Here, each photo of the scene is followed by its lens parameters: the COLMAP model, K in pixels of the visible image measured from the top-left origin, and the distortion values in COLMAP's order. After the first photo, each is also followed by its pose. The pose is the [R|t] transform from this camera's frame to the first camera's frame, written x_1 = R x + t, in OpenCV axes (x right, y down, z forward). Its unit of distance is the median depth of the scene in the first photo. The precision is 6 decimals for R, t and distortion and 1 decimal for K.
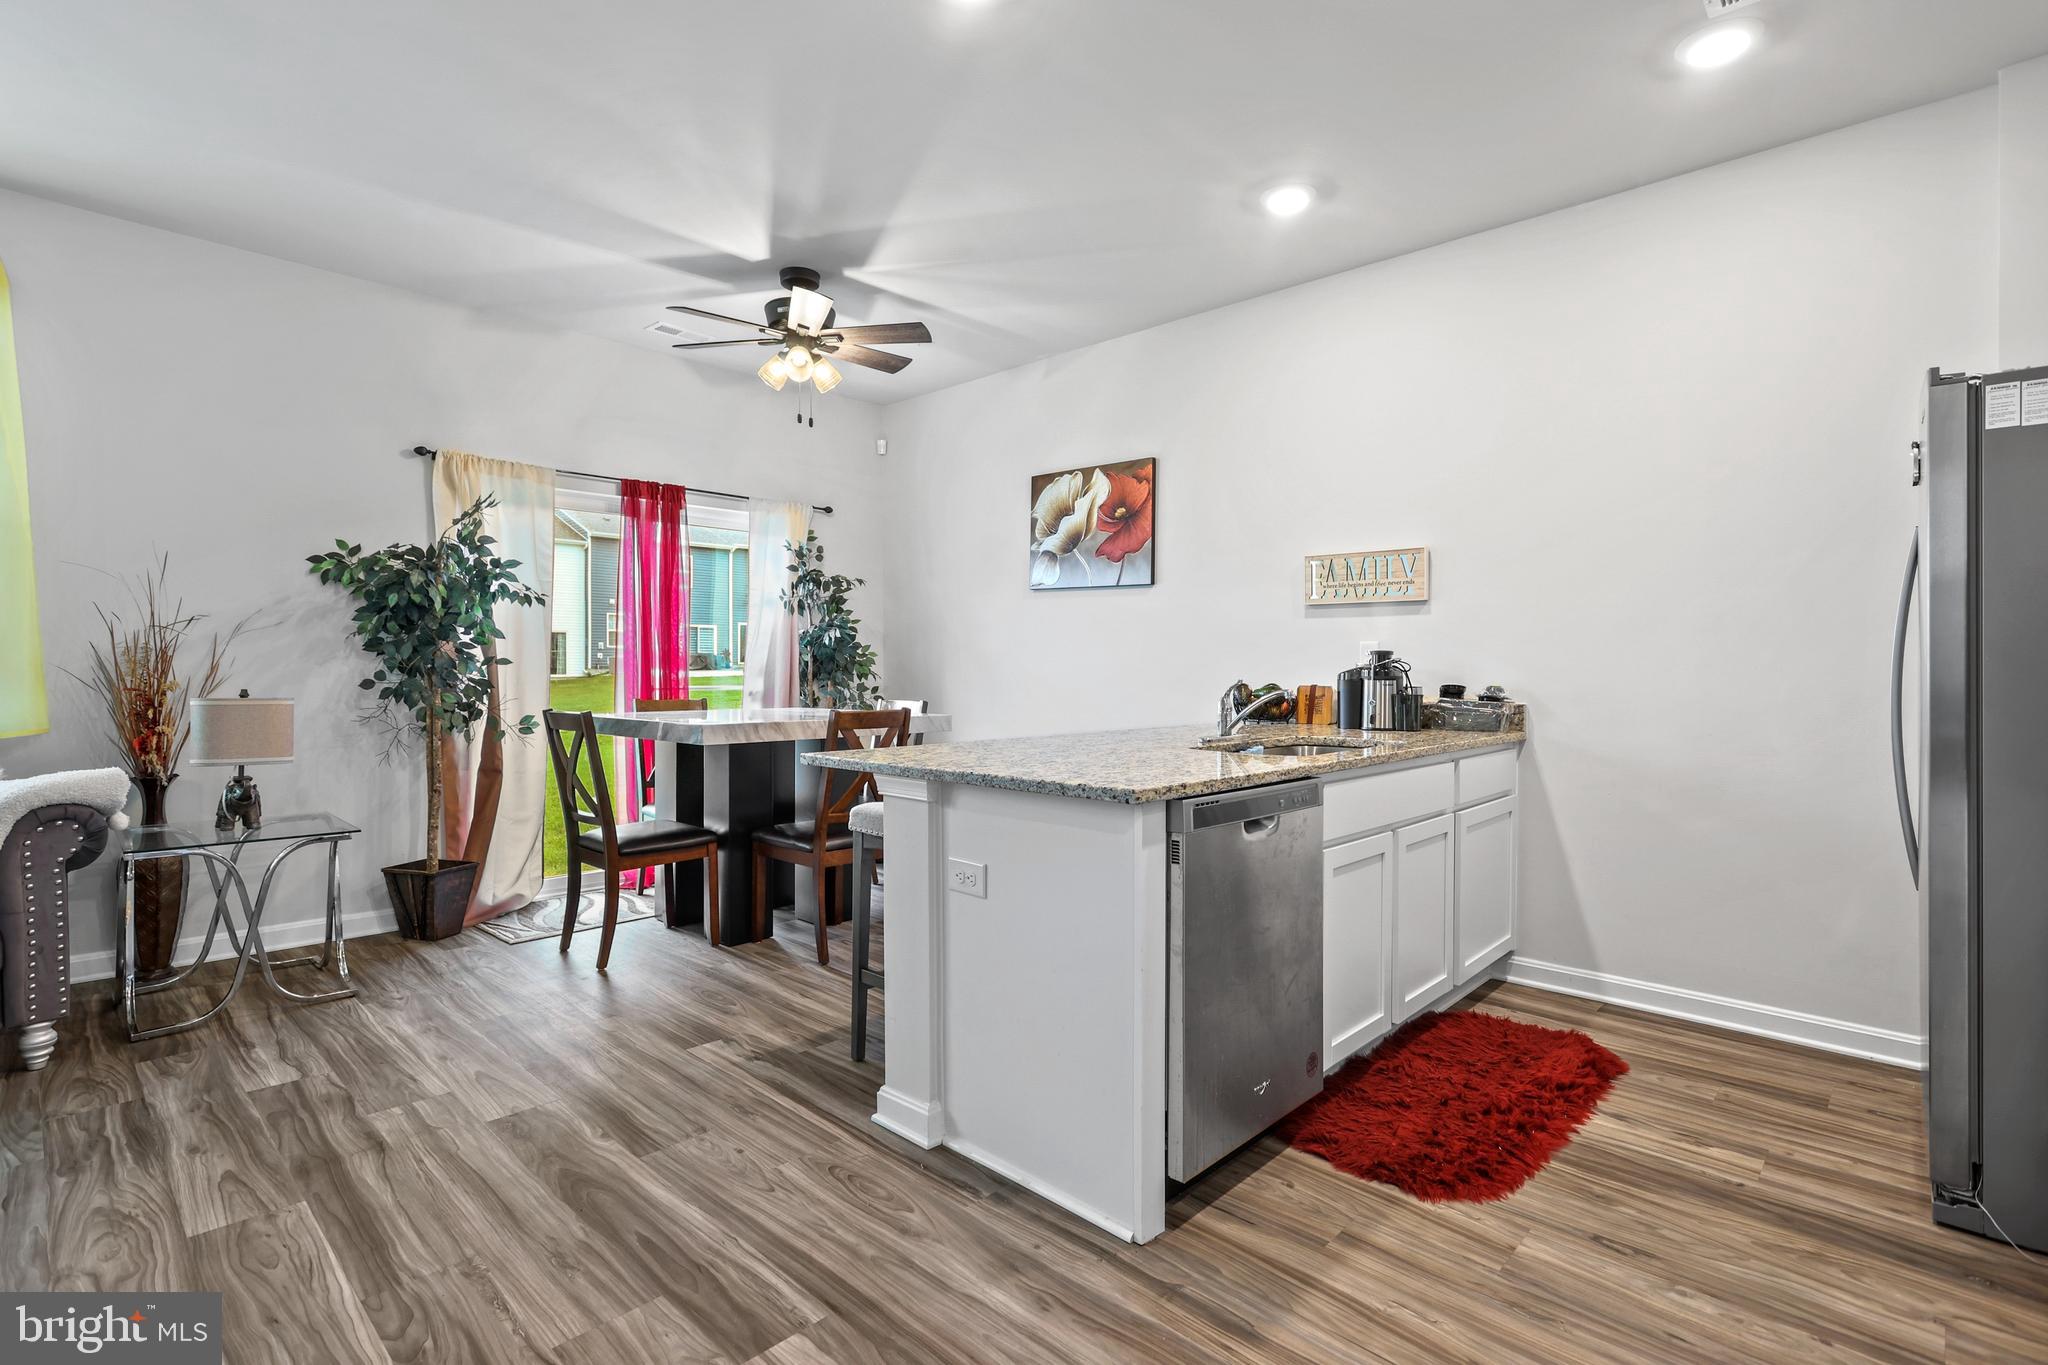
lens RADIAL K [[971.6, 0, 1021.9], [0, 971.6, 671.2], [0, 0, 1]] dist [0.000052, 0.000115]
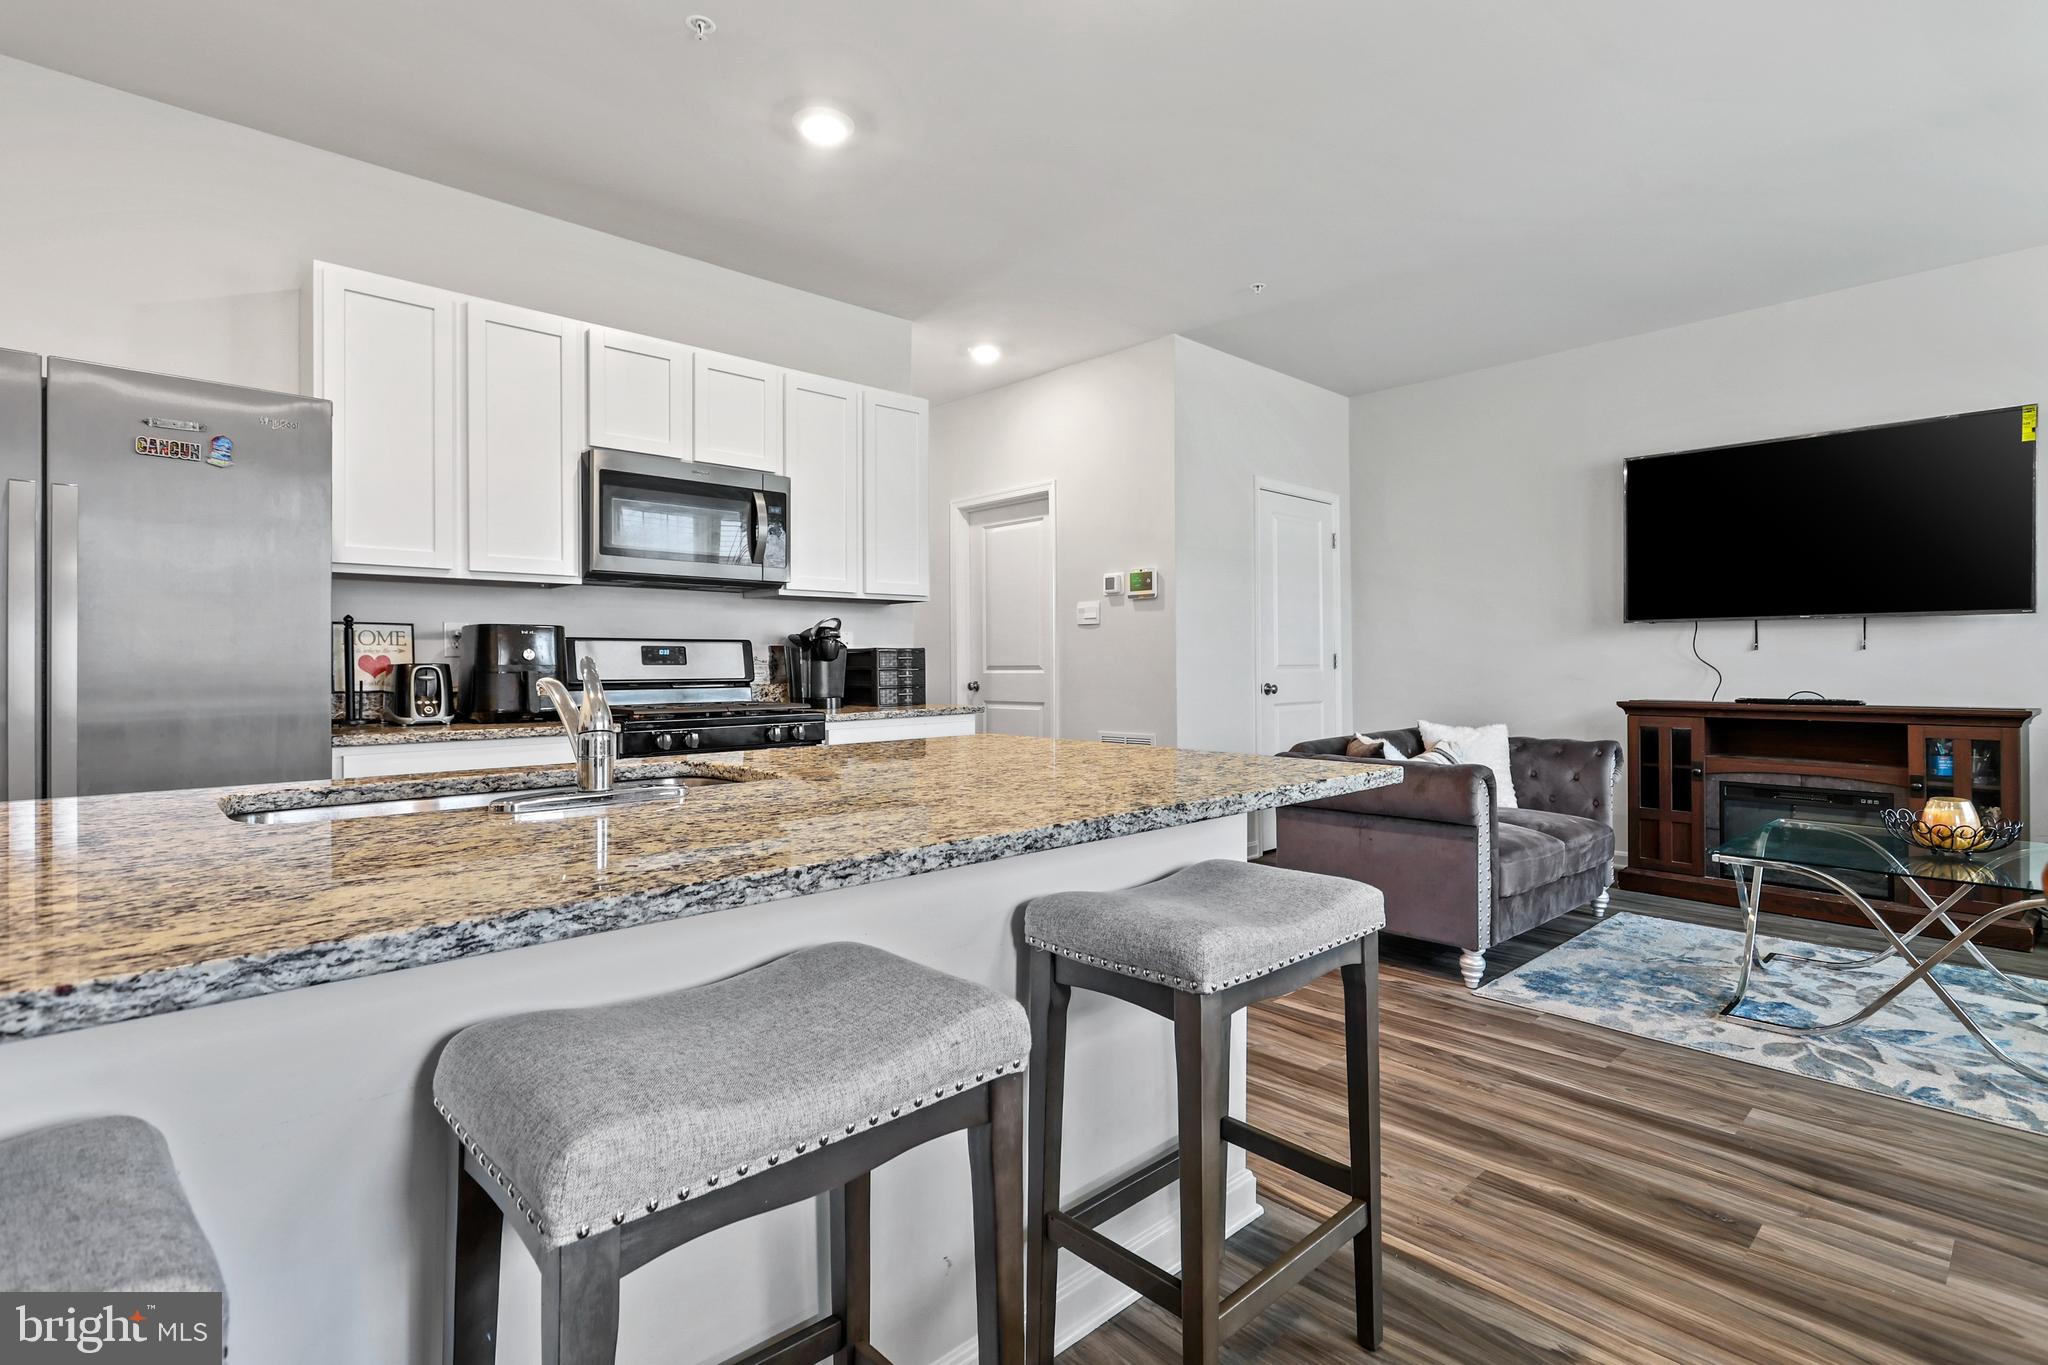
lens RADIAL K [[971.6, 0, 1021.9], [0, 971.6, 671.2], [0, 0, 1]] dist [0.000052, 0.000115]
pose [[-0.998663, -0.000417, 0.051691, 0.000626], [0.000327, 0.999896, 0.014395, 0.005859], [-0.051691, 0.014392, -0.998559, 1.073579]]
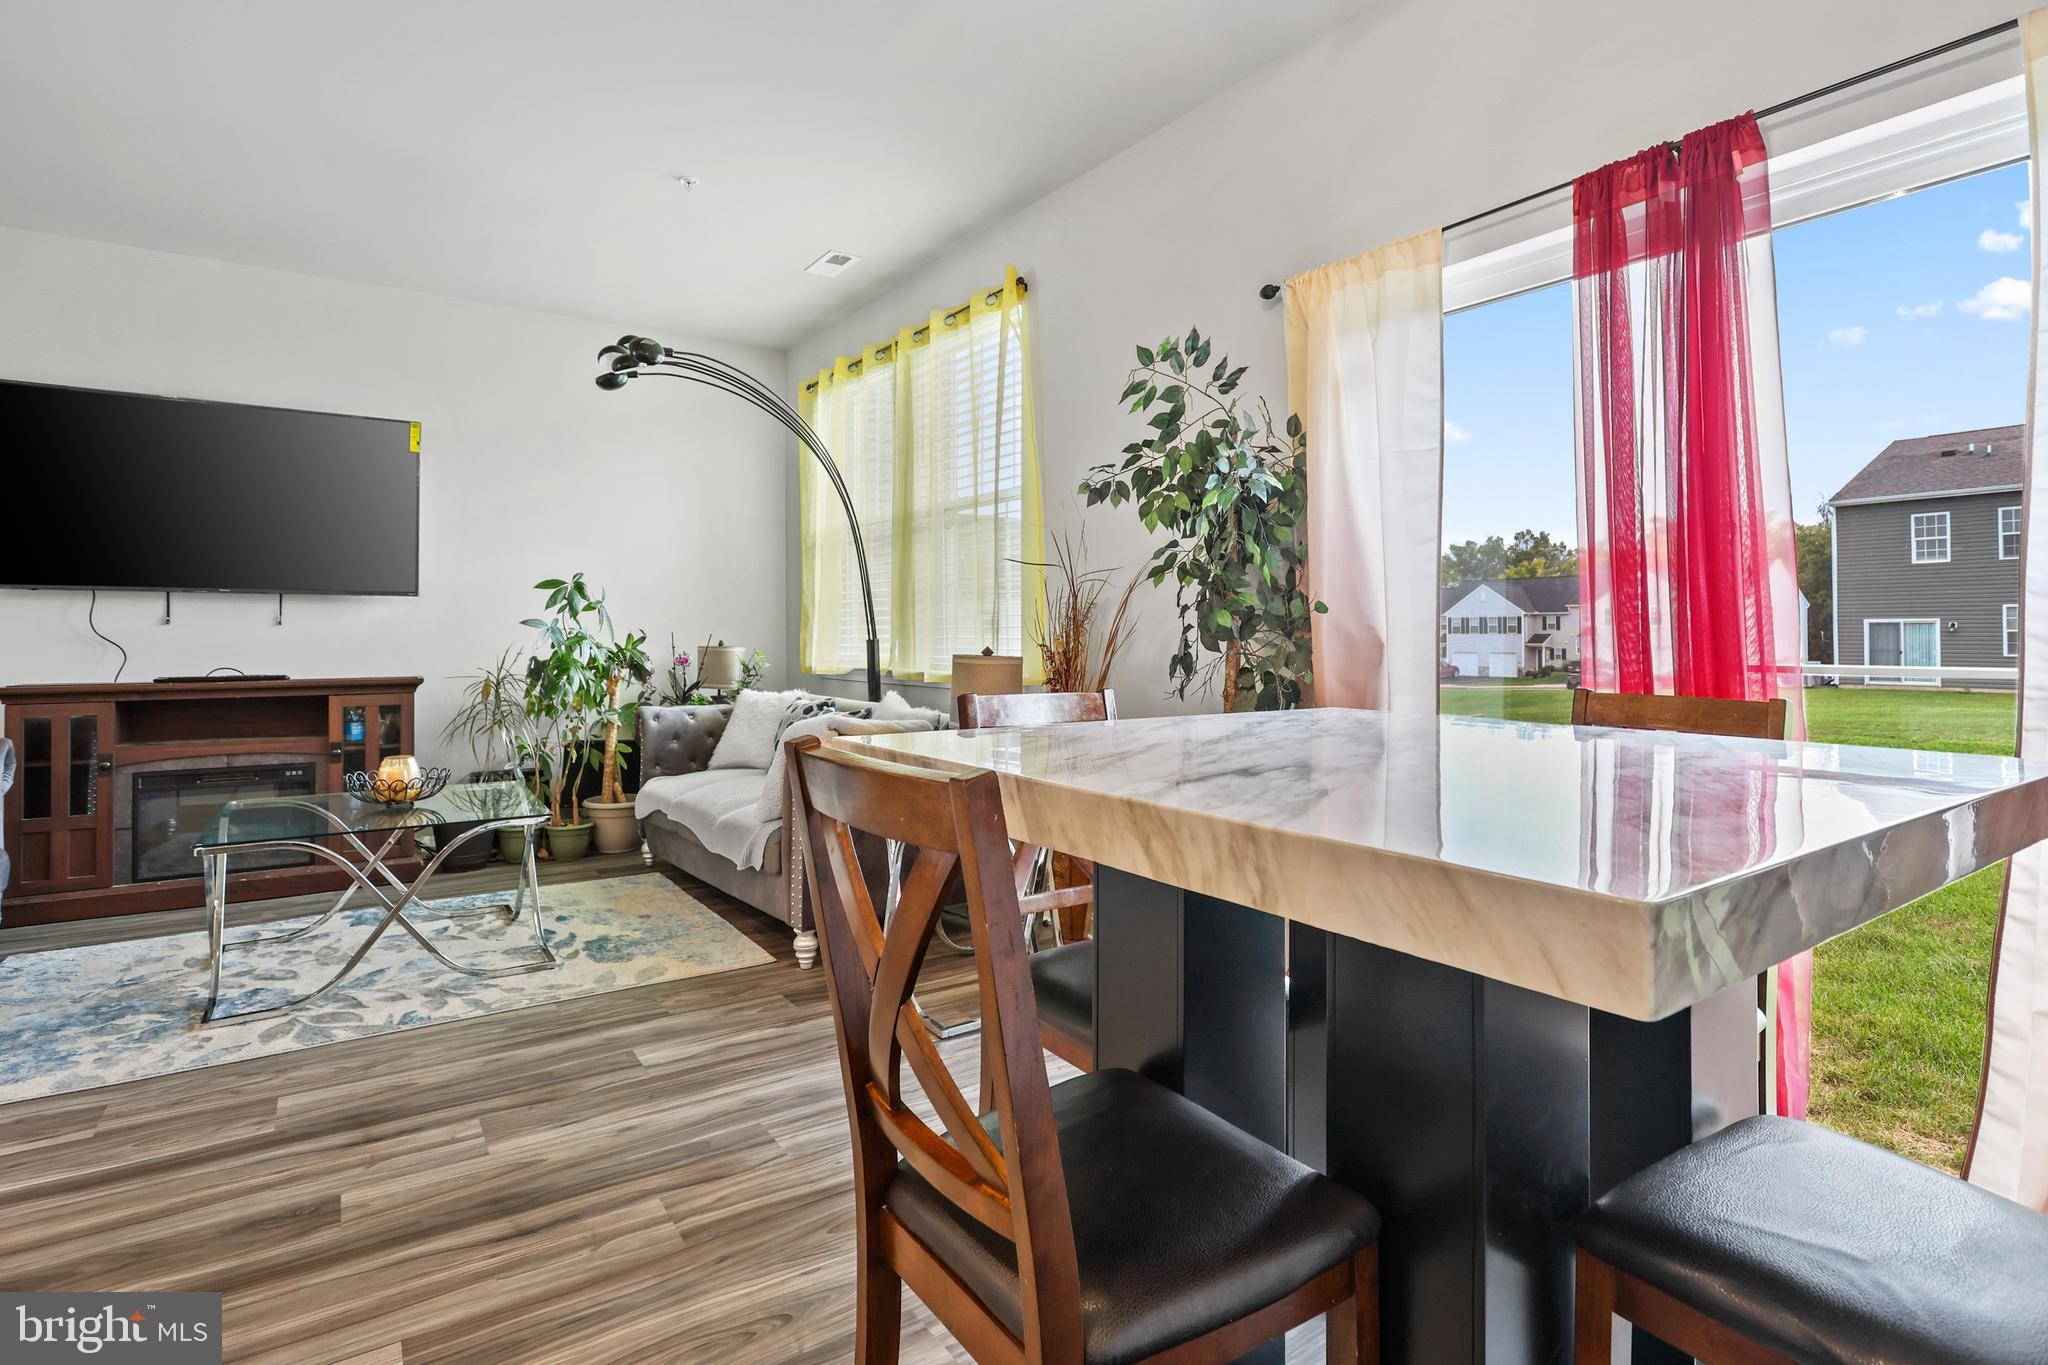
lens RADIAL K [[1018.0, 0, 1050.0], [0, 1018.0, 624.1], [0, 0, 1]] dist [-0.007241, 0.000395]
pose [[-0.186620, -0.012539, -0.982352, 0.088211], [-0.002771, 0.999921, -0.012237, 0.008102], [0.982428, 0.000438, -0.186641, 1.020704]]
